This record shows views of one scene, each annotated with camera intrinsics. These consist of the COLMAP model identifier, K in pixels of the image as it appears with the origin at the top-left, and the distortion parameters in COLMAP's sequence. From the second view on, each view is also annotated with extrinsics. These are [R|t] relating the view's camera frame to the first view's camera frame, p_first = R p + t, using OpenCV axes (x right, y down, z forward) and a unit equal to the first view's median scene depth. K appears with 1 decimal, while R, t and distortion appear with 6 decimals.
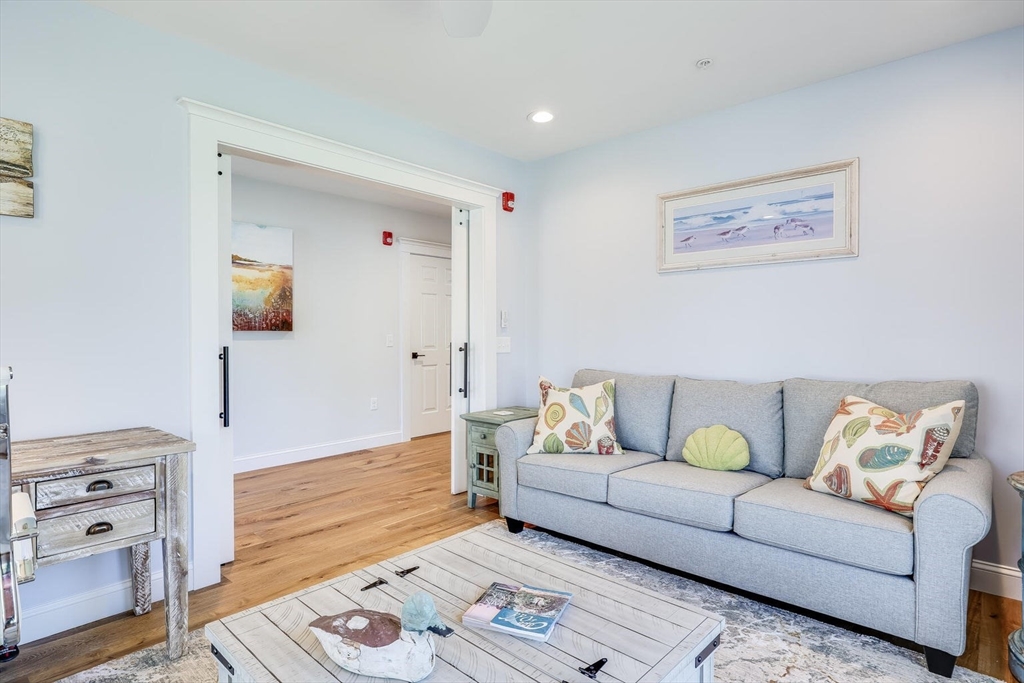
lens RADIAL K [[514.2, 0, 504.4], [0, 514.2, 339.8], [0, 0, 1]] dist [0.010202, -0.001373]
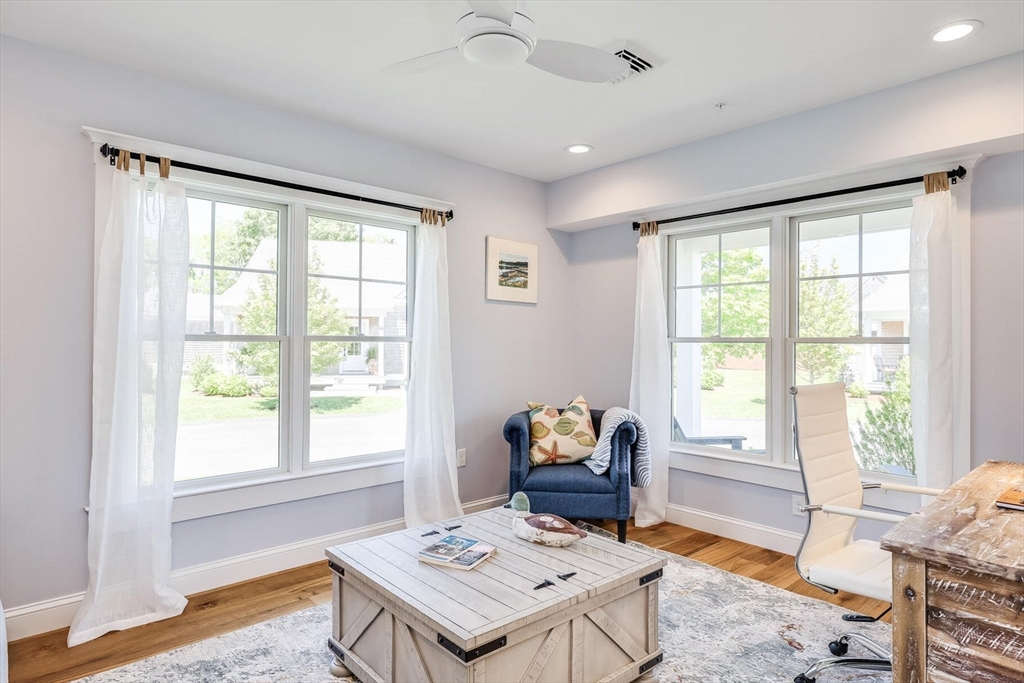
lens RADIAL K [[572.5, 0, 506.5], [0, 572.5, 336.8], [0, 0, 1]] dist [-0.000830, -0.001209]
pose [[-0.994529, -0.001578, 0.104446, -0.239775], [-0.001529, 0.999999, 0.000549, -0.075606], [-0.104447, 0.000387, -0.994530, 2.244592]]
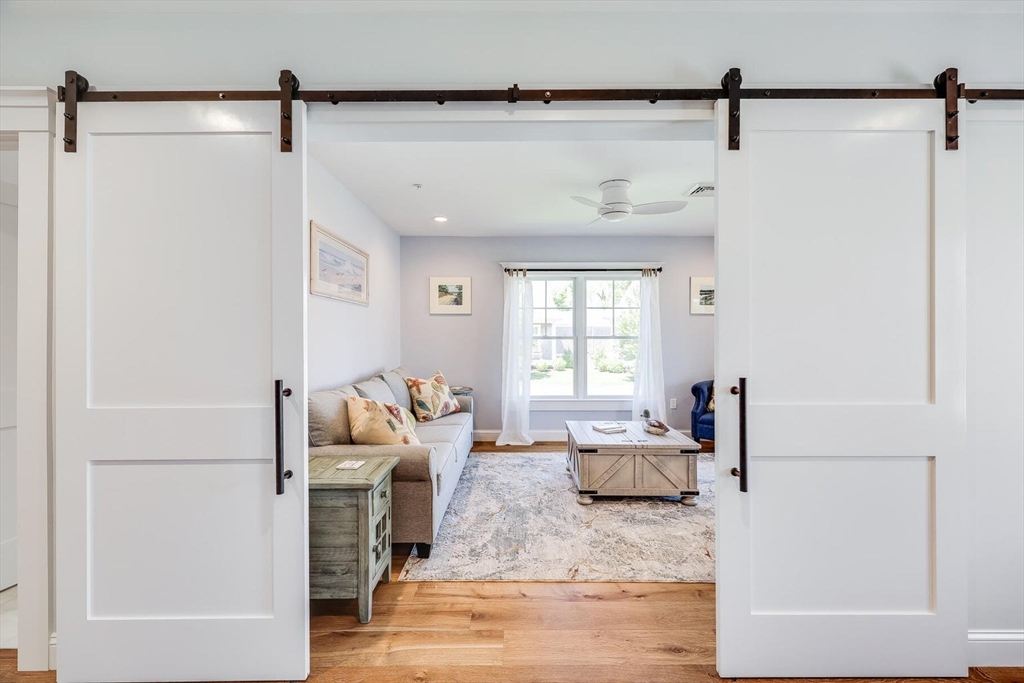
lens RADIAL K [[406.5, 0, 511.6], [0, 406.5, 335.4], [0, 0, 1]] dist [-0.002446, 0.001162]
pose [[-0.662965, 0.011086, 0.748568, -1.364551], [0.012110, 0.999918, -0.004083, -0.078808], [-0.748552, 0.006358, -0.663045, 2.836516]]
